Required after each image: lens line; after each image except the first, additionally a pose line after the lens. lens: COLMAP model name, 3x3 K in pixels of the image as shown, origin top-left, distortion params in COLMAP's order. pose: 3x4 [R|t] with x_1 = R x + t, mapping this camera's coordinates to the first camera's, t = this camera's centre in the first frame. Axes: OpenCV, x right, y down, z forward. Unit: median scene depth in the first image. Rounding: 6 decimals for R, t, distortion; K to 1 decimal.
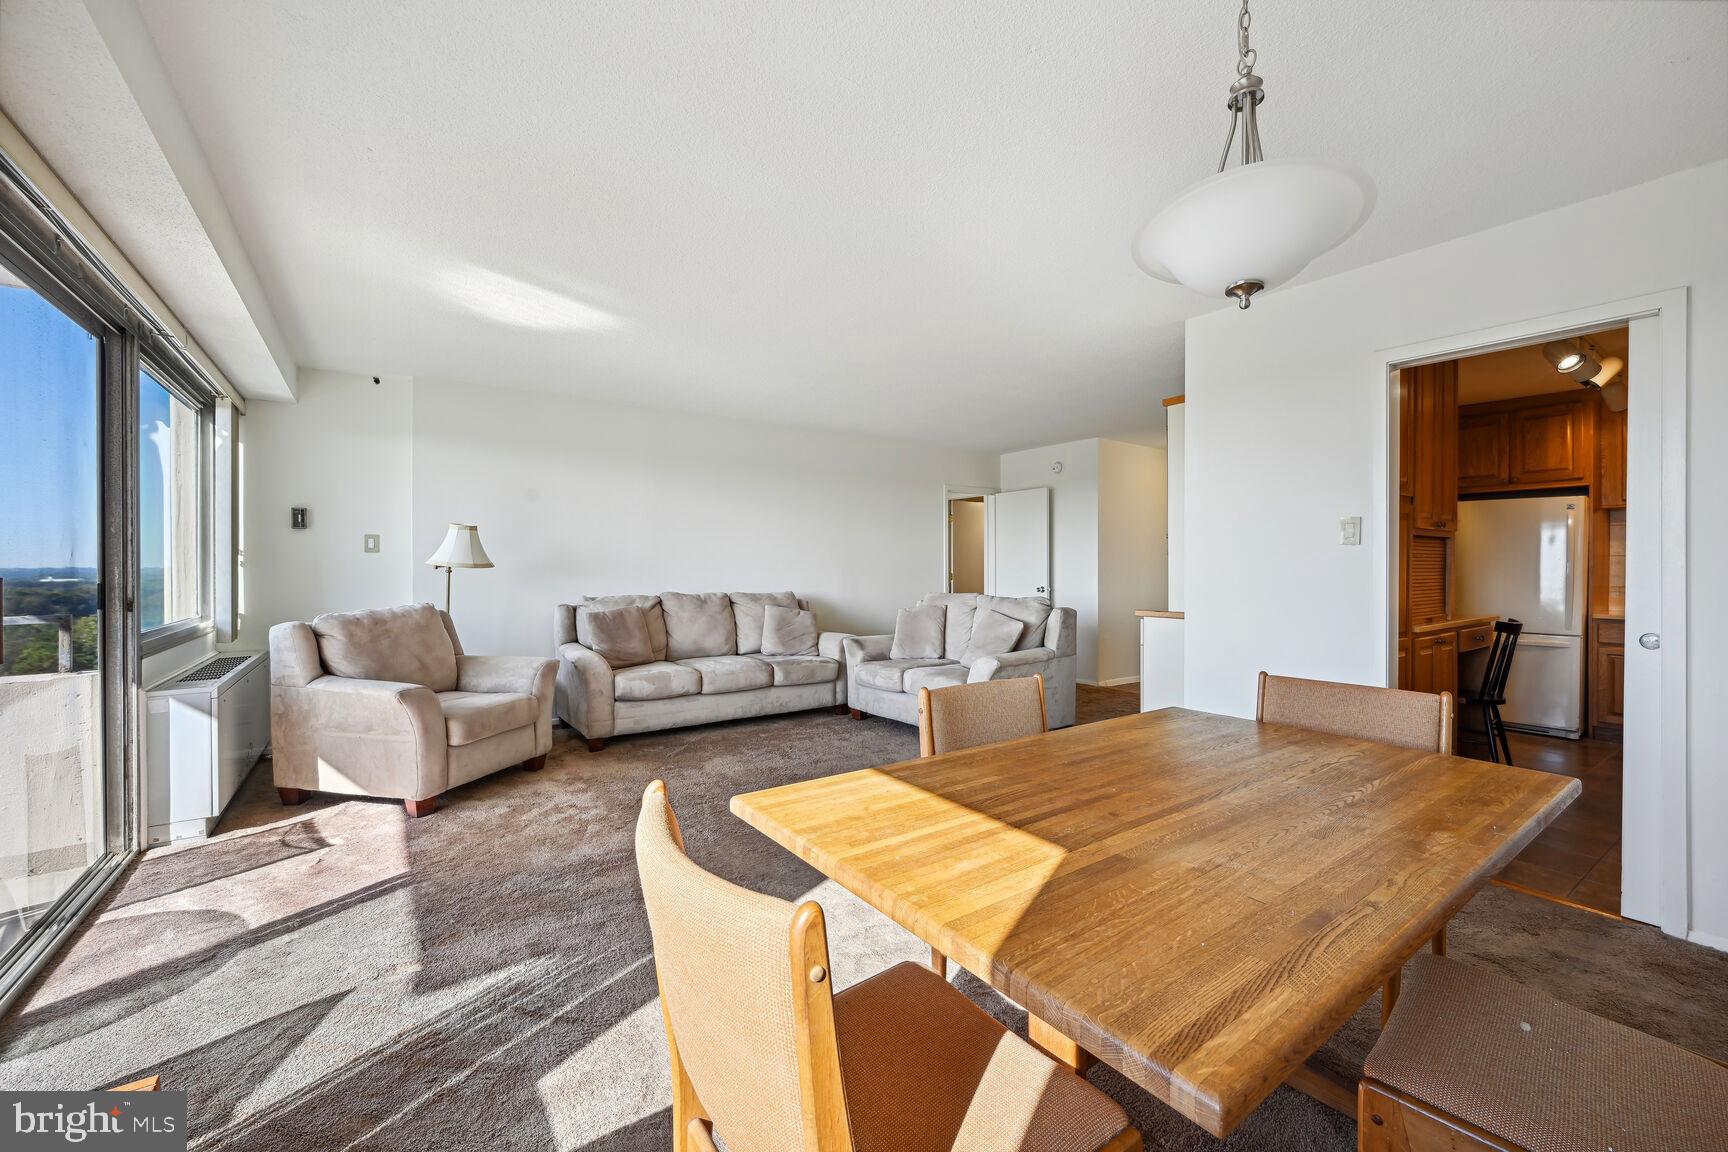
lens RADIAL K [[688.2, 0, 871.5], [0, 688.2, 561.0], [0, 0, 1]] dist [-0.000580, -0.000477]
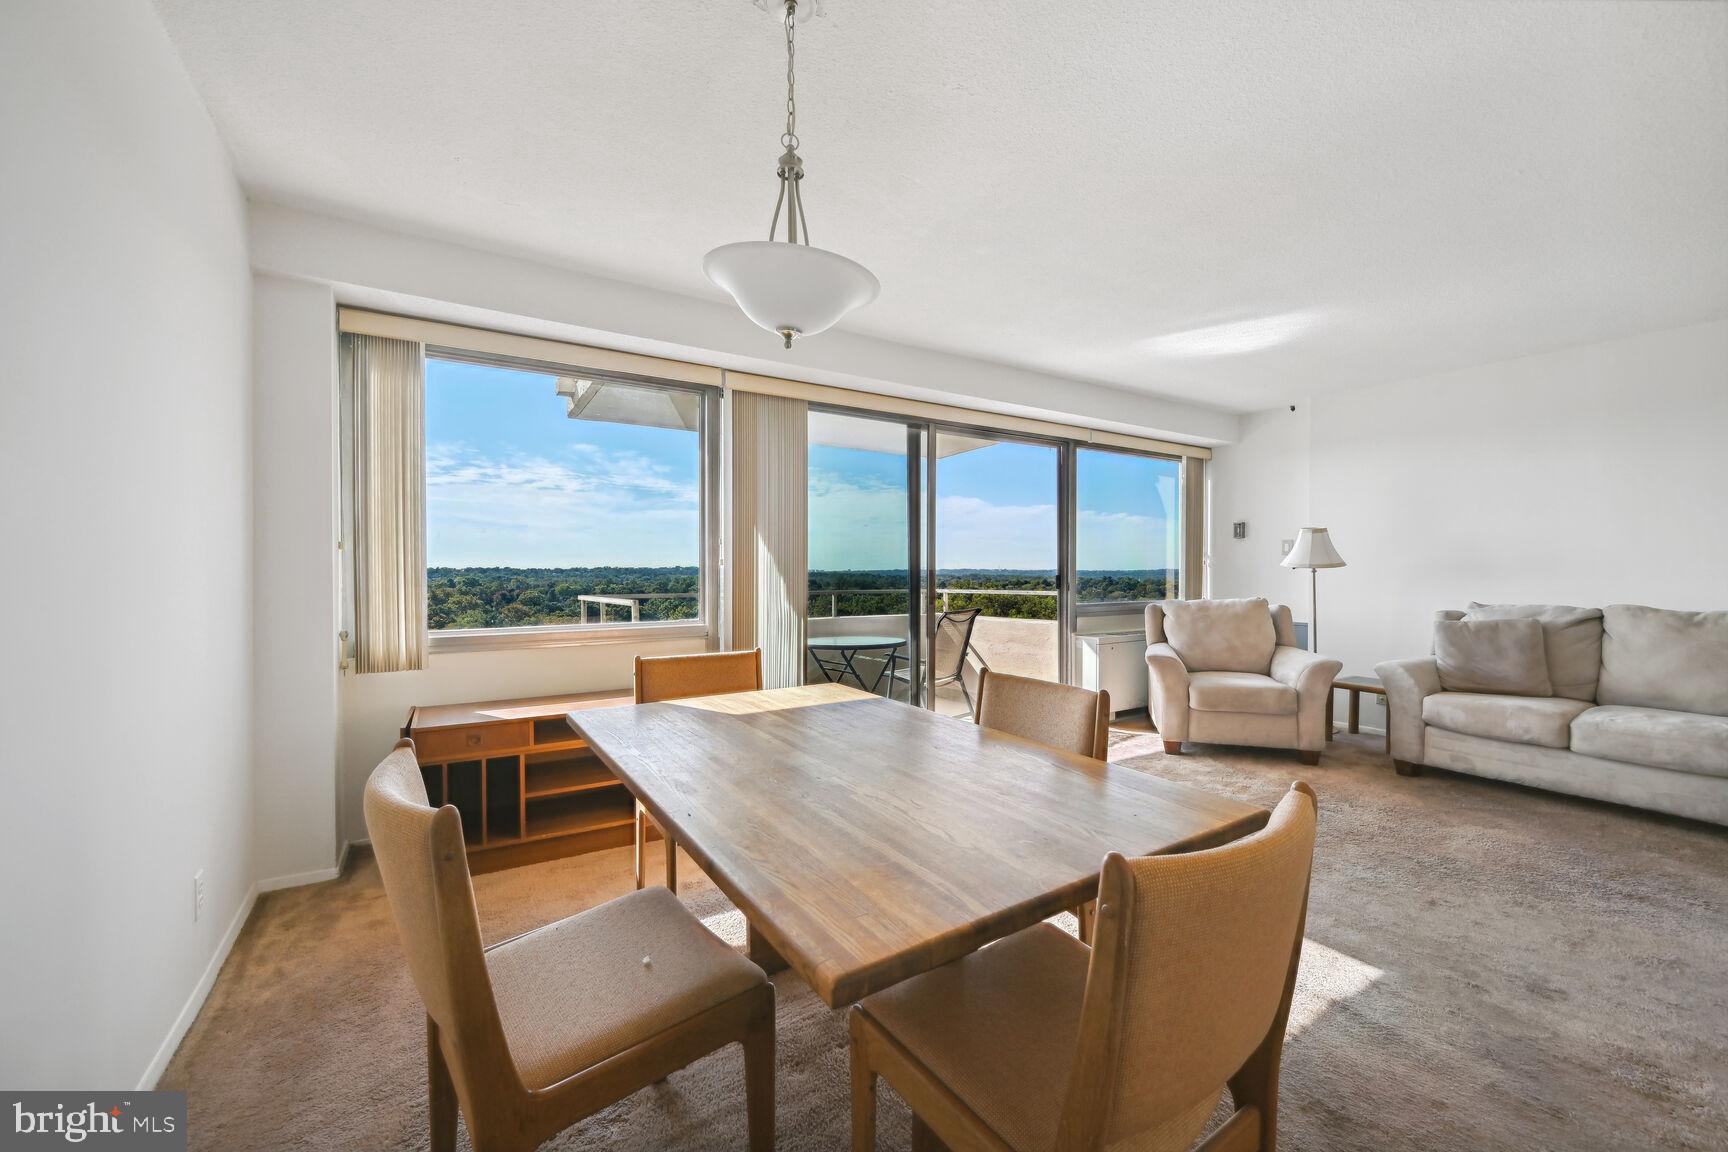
lens RADIAL K [[688.2, 0, 871.5], [0, 688.2, 561.0], [0, 0, 1]] dist [-0.000580, -0.000477]
pose [[-0.050767, -0.008396, -0.998675, 0.520596], [0.006964, 0.999937, -0.008761, 0.003678], [0.998686, -0.007400, -0.050706, 0.361474]]
